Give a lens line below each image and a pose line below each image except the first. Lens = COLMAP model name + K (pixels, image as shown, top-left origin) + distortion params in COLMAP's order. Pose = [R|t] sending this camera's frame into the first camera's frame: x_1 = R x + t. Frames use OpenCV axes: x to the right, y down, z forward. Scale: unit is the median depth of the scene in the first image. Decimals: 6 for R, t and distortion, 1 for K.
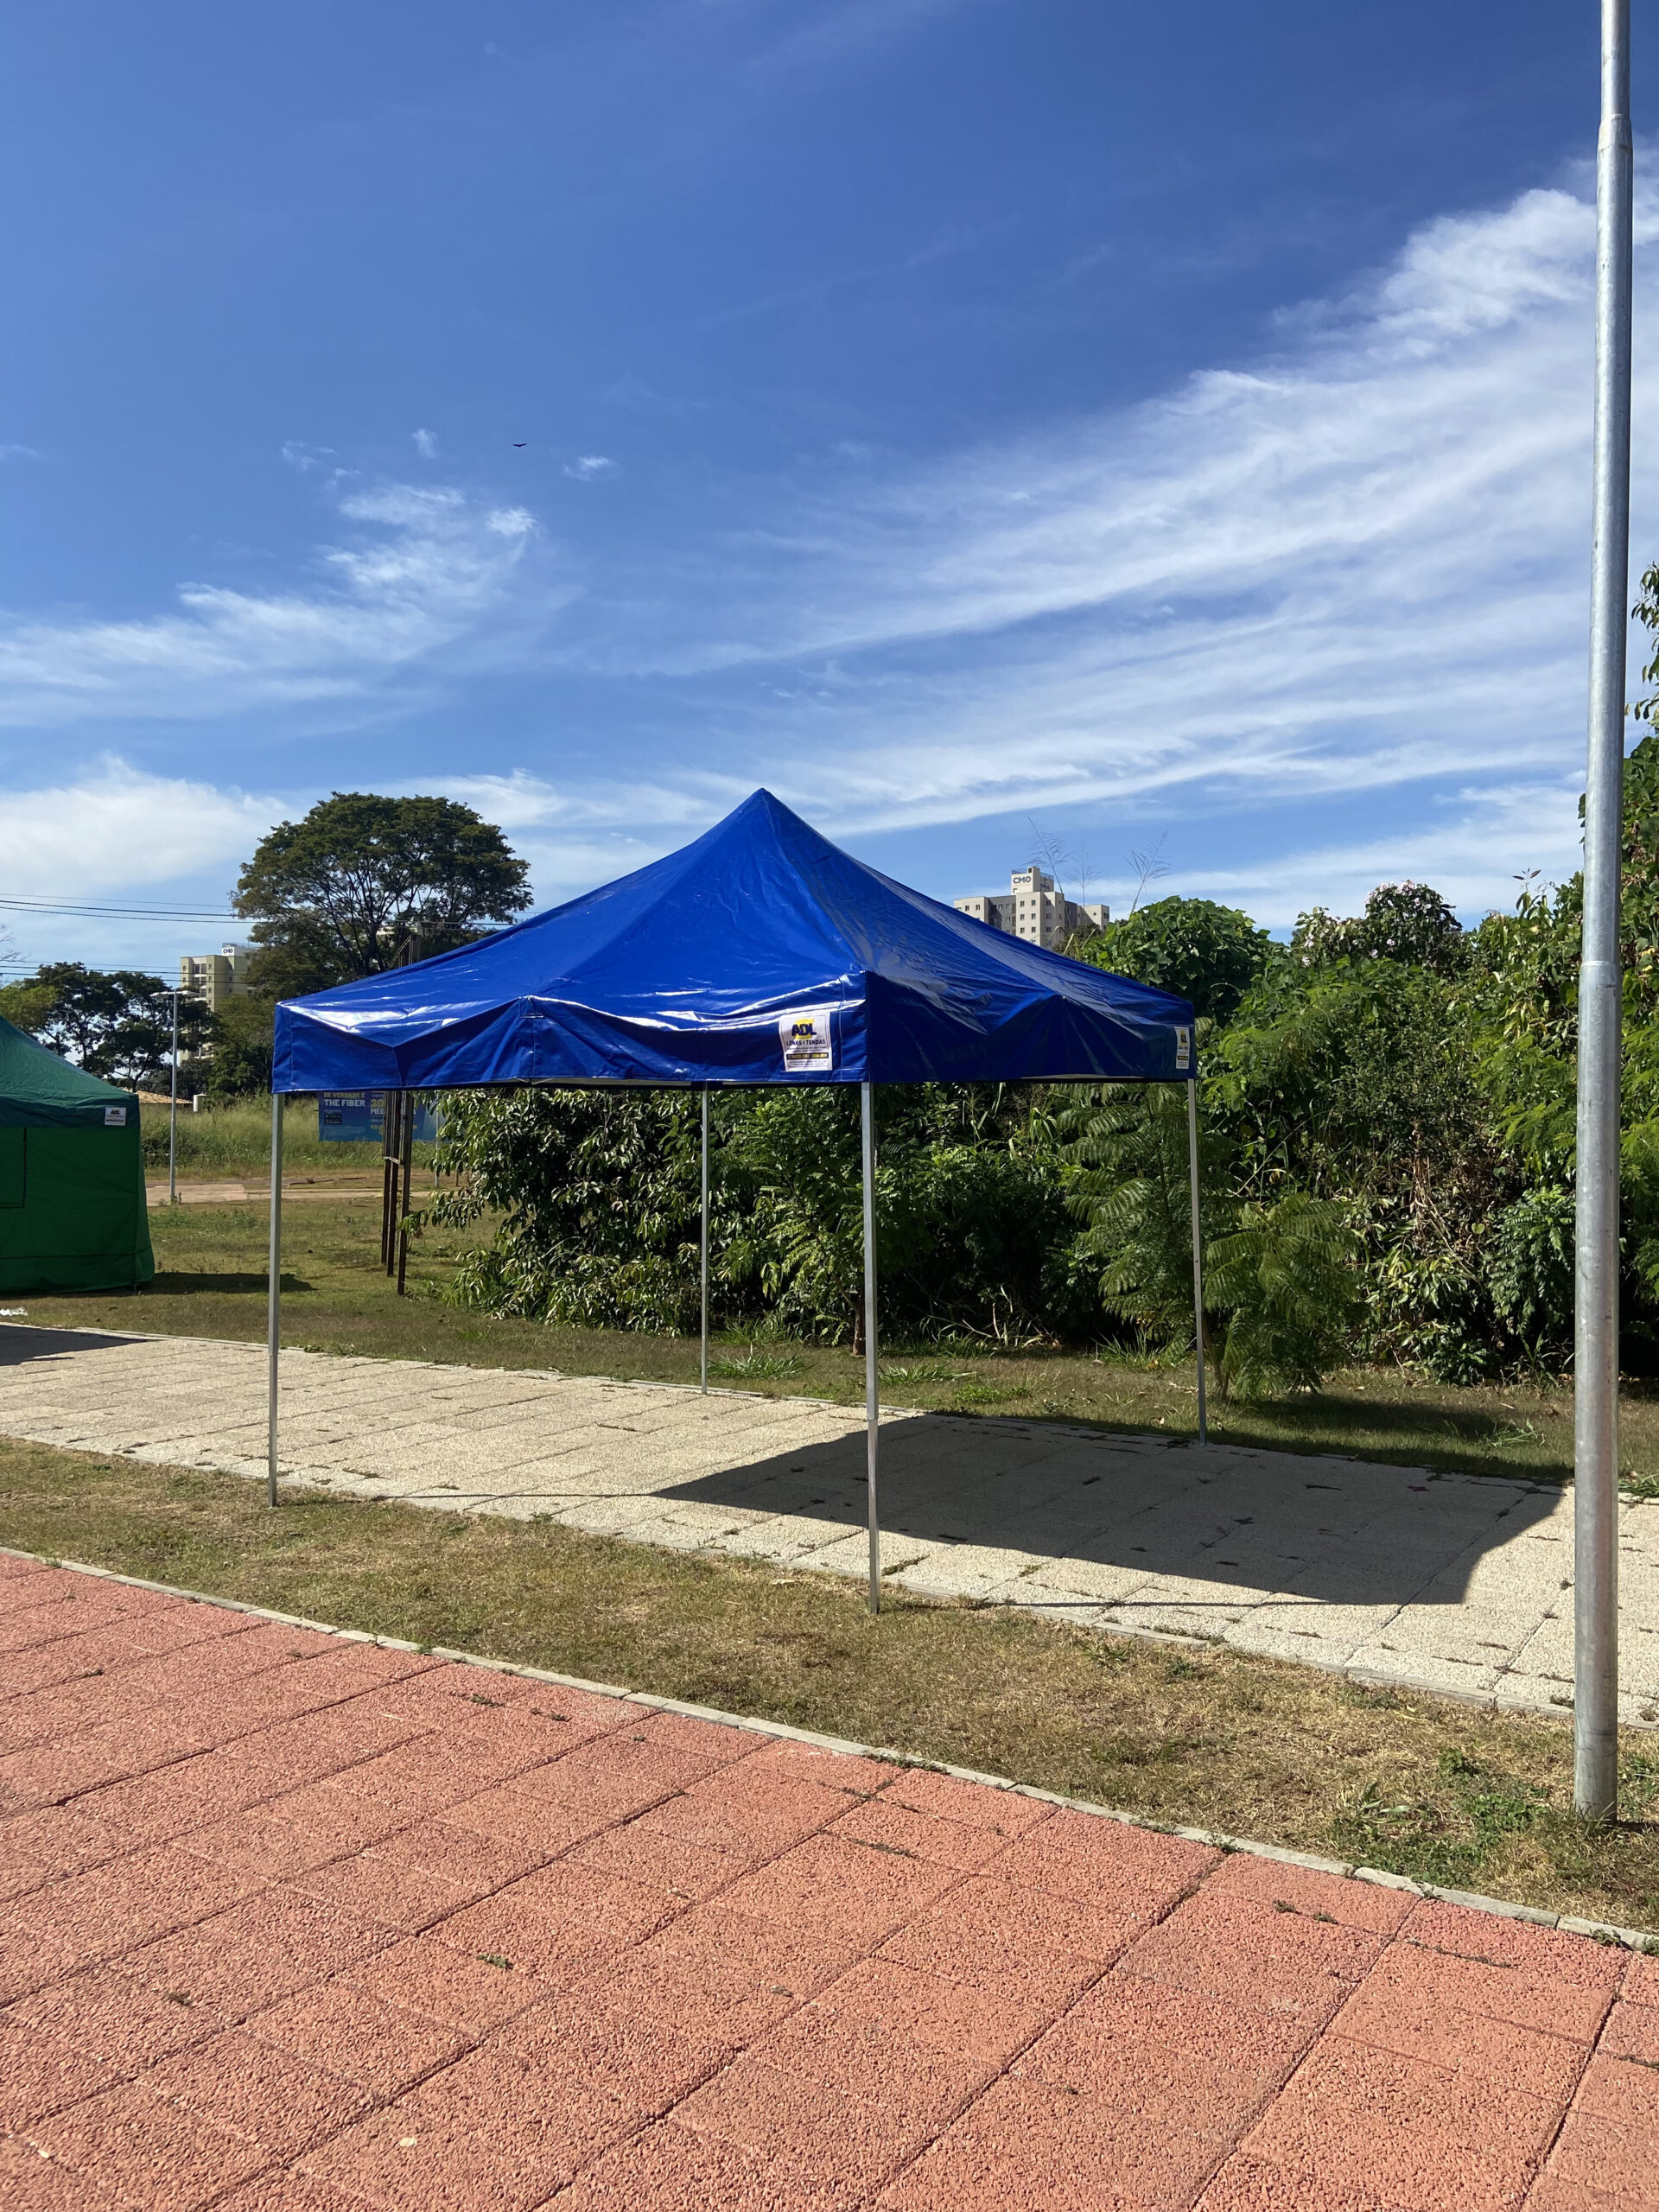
lens RADIAL K [[1586.4, 0, 839.7], [0, 1586.4, 1098.4], [0, 0, 1]] dist [0.136018, -0.173527]
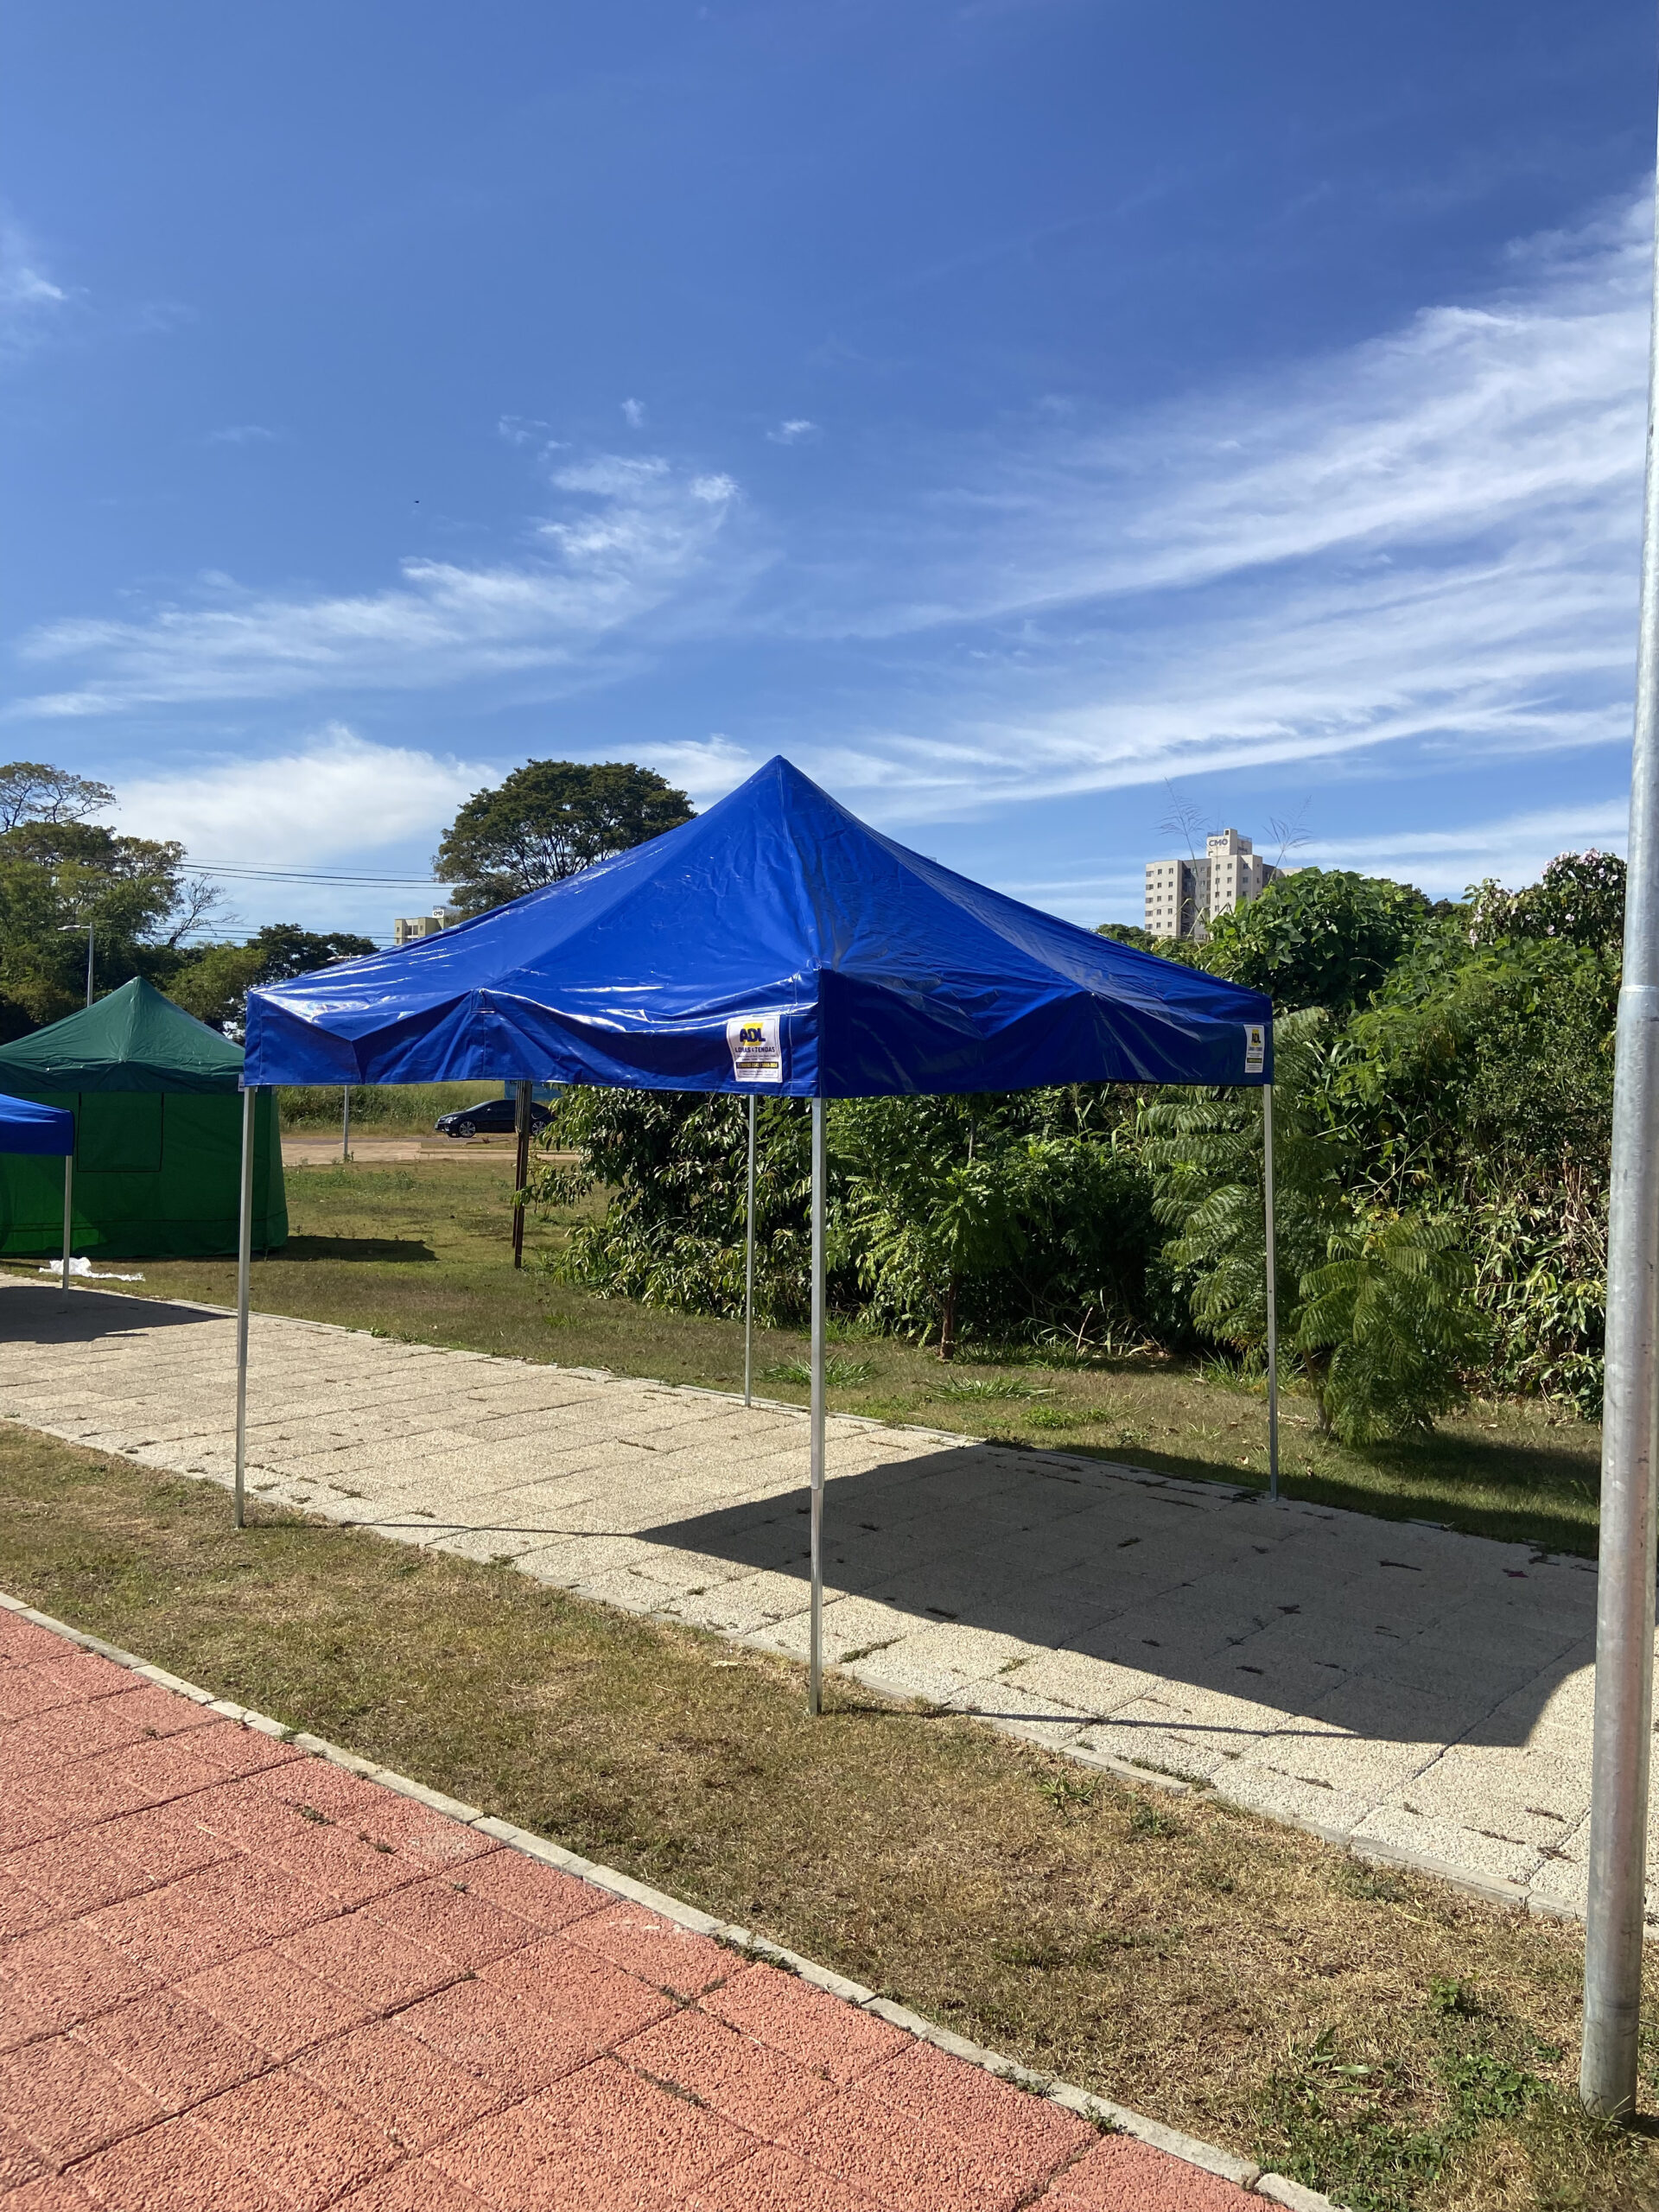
lens RADIAL K [[1586.4, 0, 839.7], [0, 1586.4, 1098.4], [0, 0, 1]] dist [0.136018, -0.173527]
pose [[0.993191, 0.018507, -0.115020, 0.090489], [-0.015958, 0.999607, 0.023042, -0.021313], [0.115401, -0.021049, 0.993096, 0.104483]]
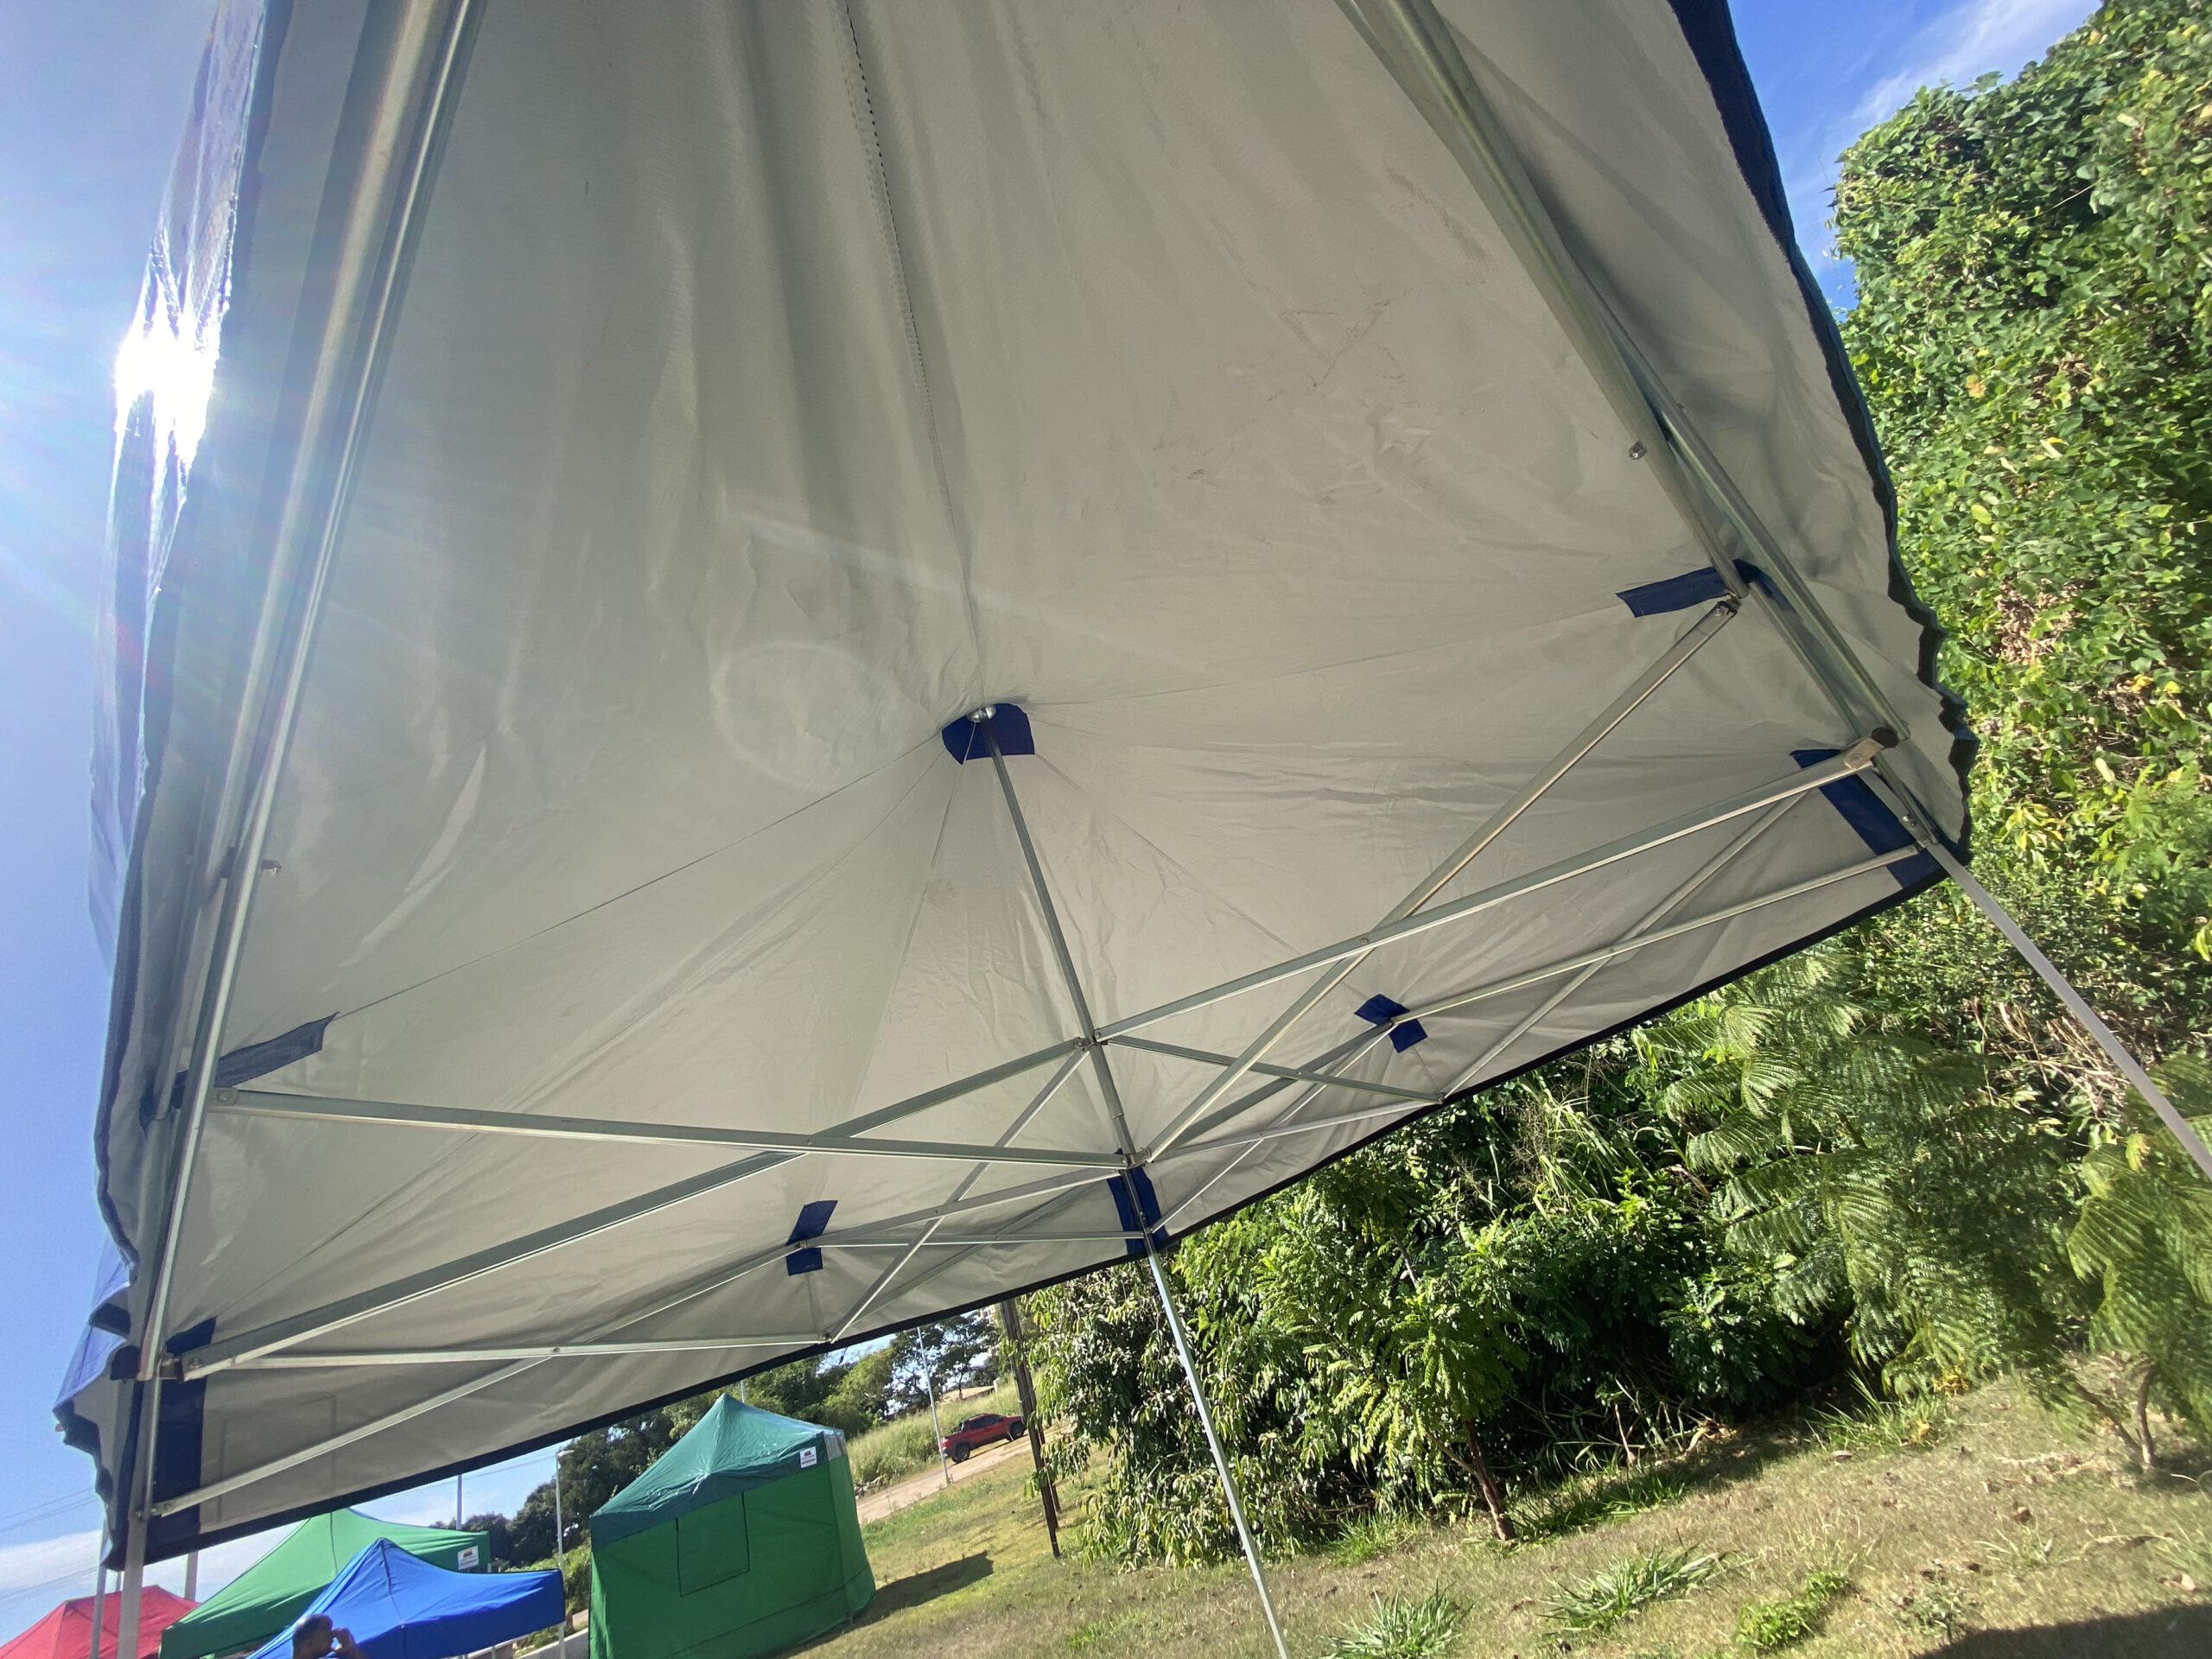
lens RADIAL K [[869.2, 0, 1112.0], [0, 869.2, 845.2], [0, 0, 1]] dist [0.000799, 0.000064]
pose [[0.915074, -0.396097, -0.075807, 0.002660], [0.318255, 0.824714, -0.467505, 0.024680], [0.247697, 0.403676, 0.880734, 0.700163]]
